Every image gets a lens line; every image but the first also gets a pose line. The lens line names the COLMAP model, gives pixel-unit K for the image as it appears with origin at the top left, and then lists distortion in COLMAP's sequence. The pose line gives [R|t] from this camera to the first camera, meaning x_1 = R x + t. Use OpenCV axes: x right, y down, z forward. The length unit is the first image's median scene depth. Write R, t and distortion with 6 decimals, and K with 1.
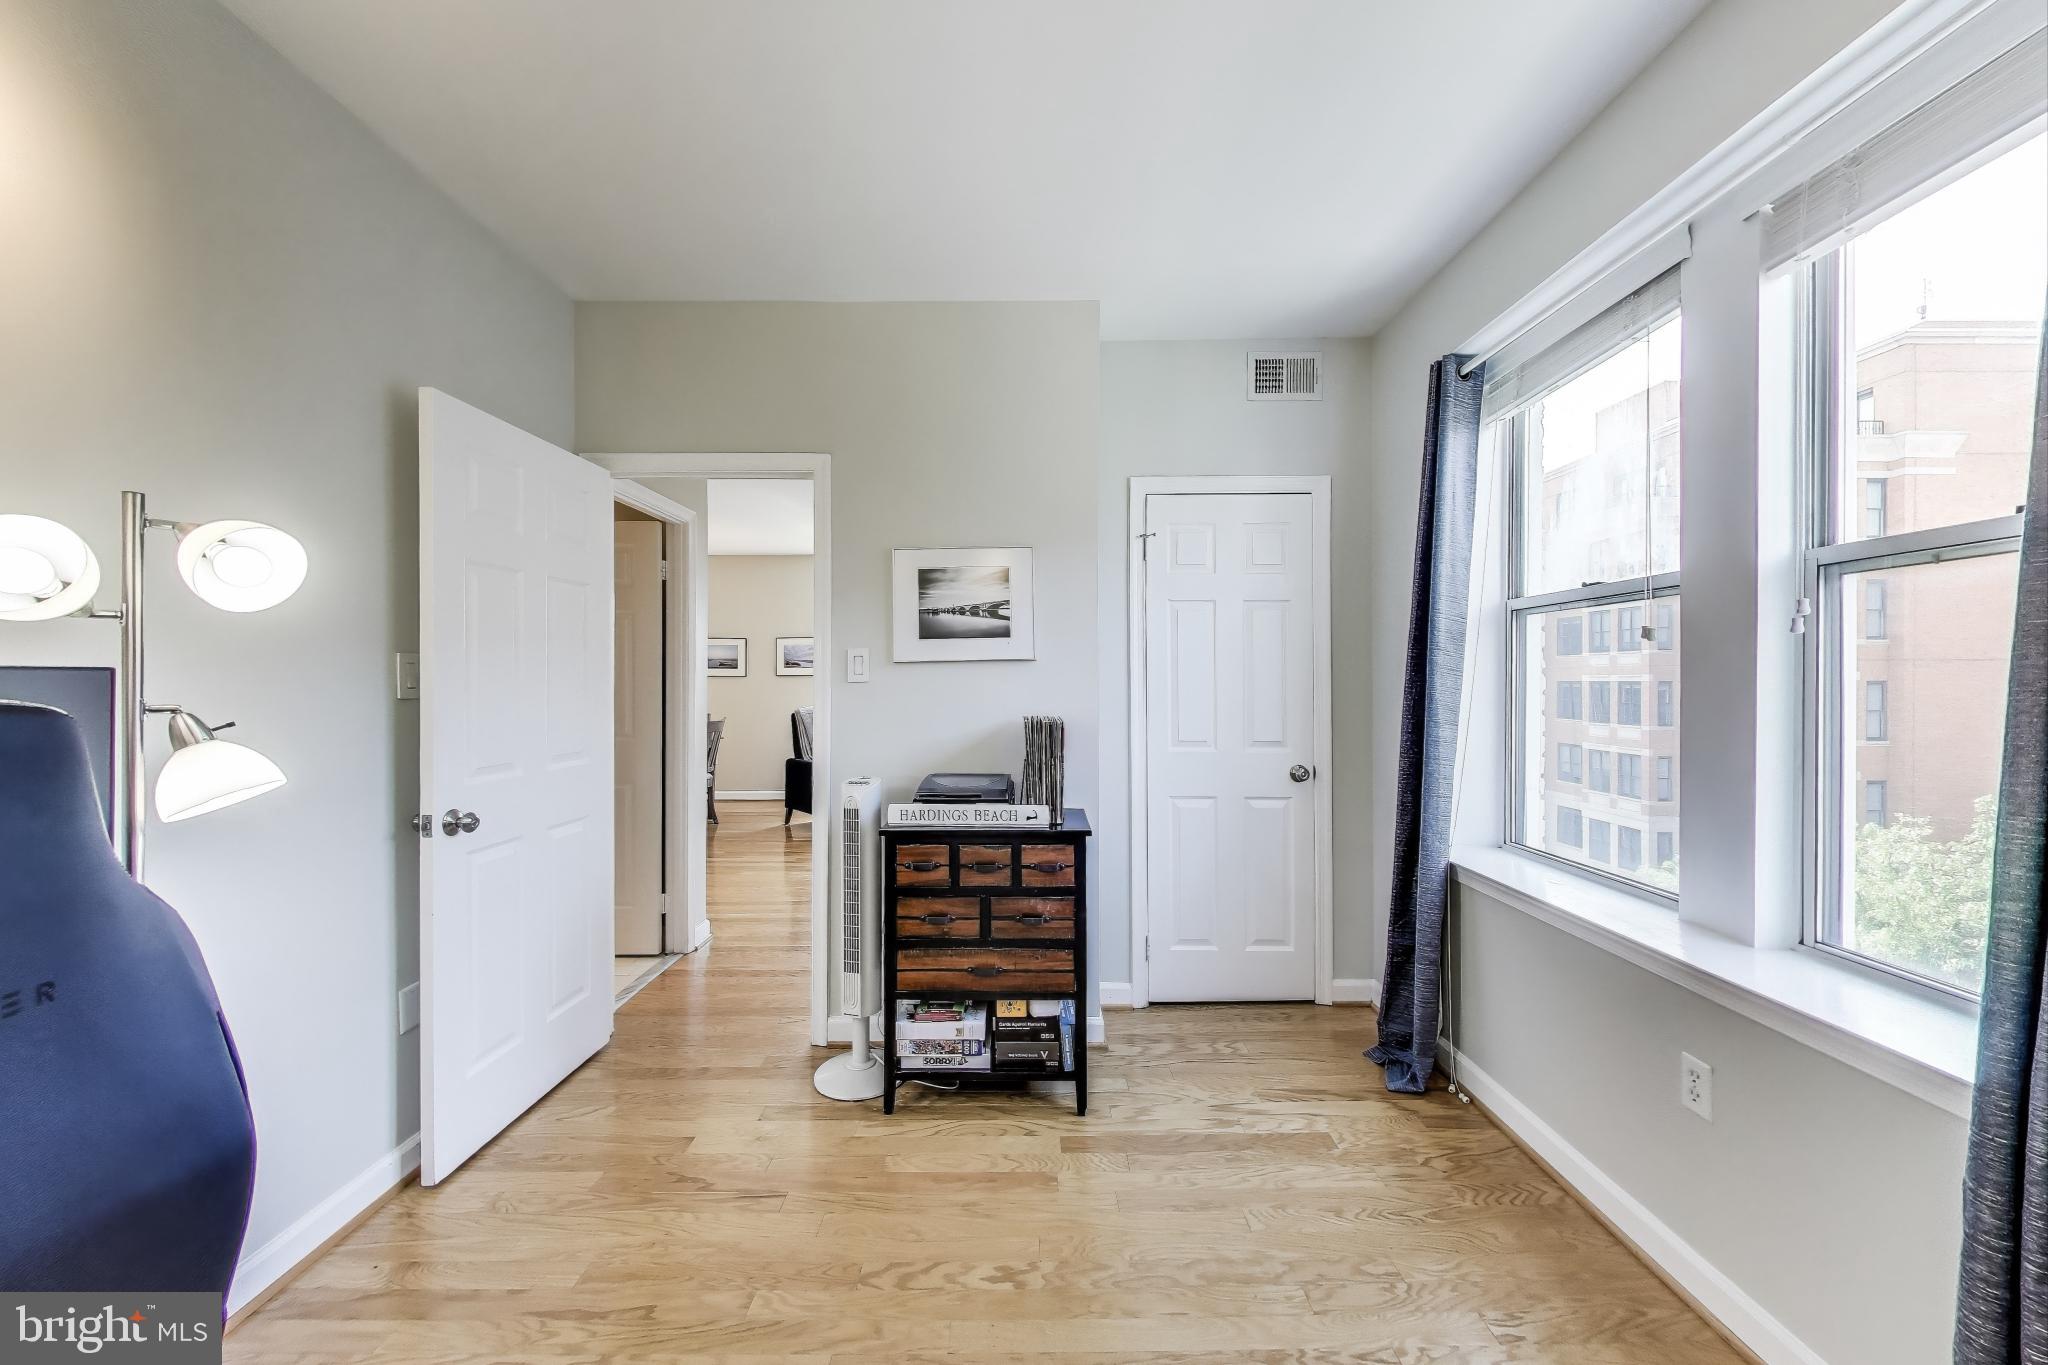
lens RADIAL K [[746.2, 0, 1024.0], [0, 746.2, 682.5], [0, 0, 1]] dist [-0.000755, -0.000010]
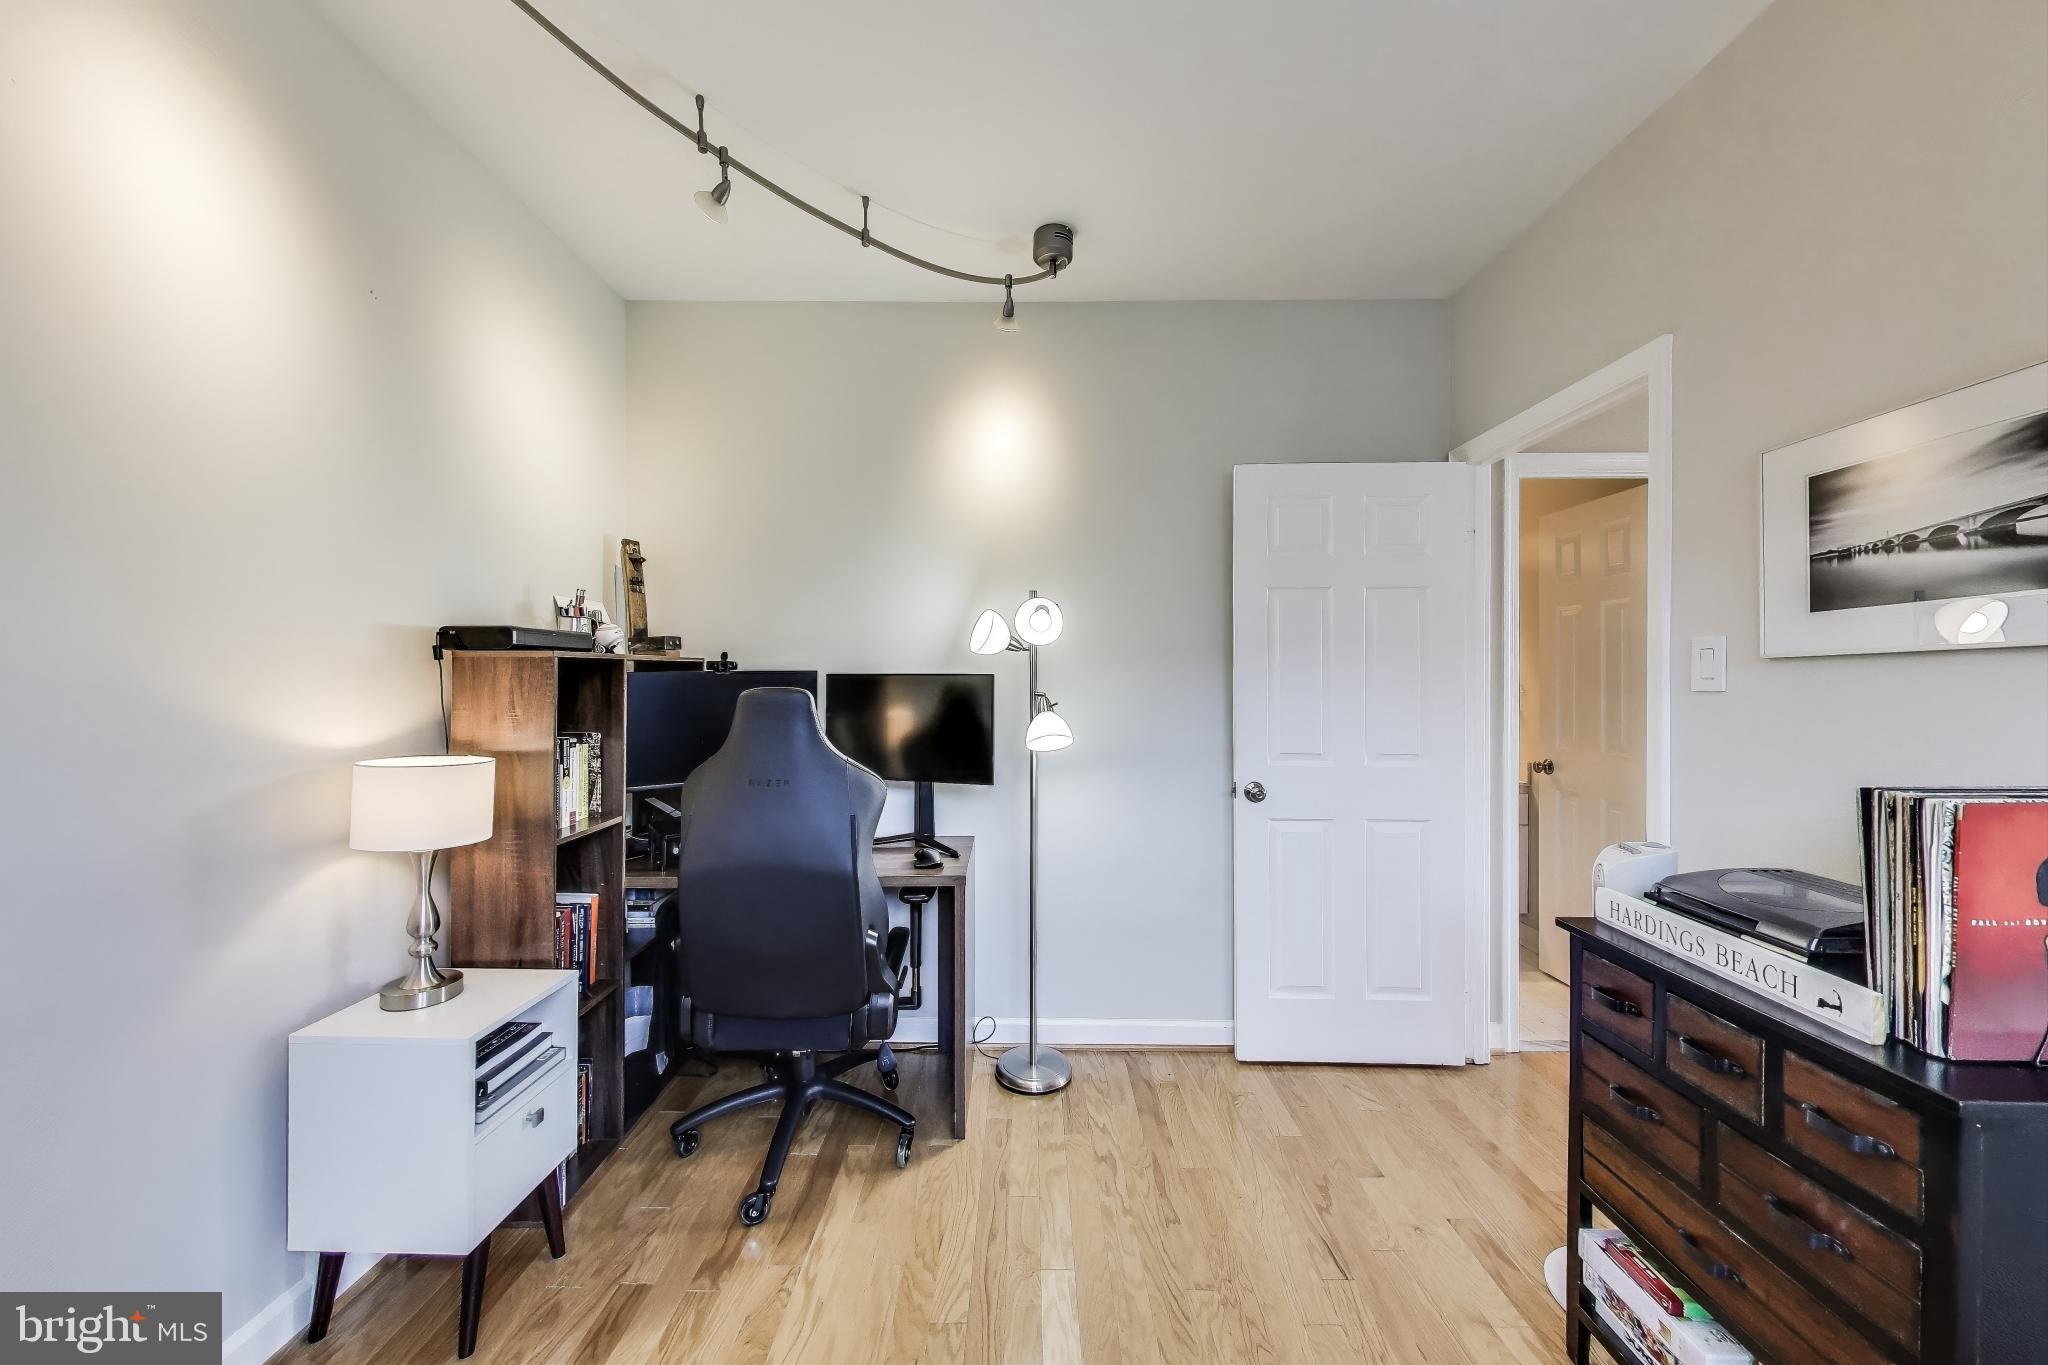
lens RADIAL K [[746.2, 0, 1024.0], [0, 746.2, 682.5], [0, 0, 1]] dist [-0.000755, -0.000010]
pose [[-0.012535, 0.009878, -0.999873, 0.462055], [-0.003919, 0.999943, 0.009928, -0.012901], [0.999914, 0.004043, -0.012495, 0.532931]]
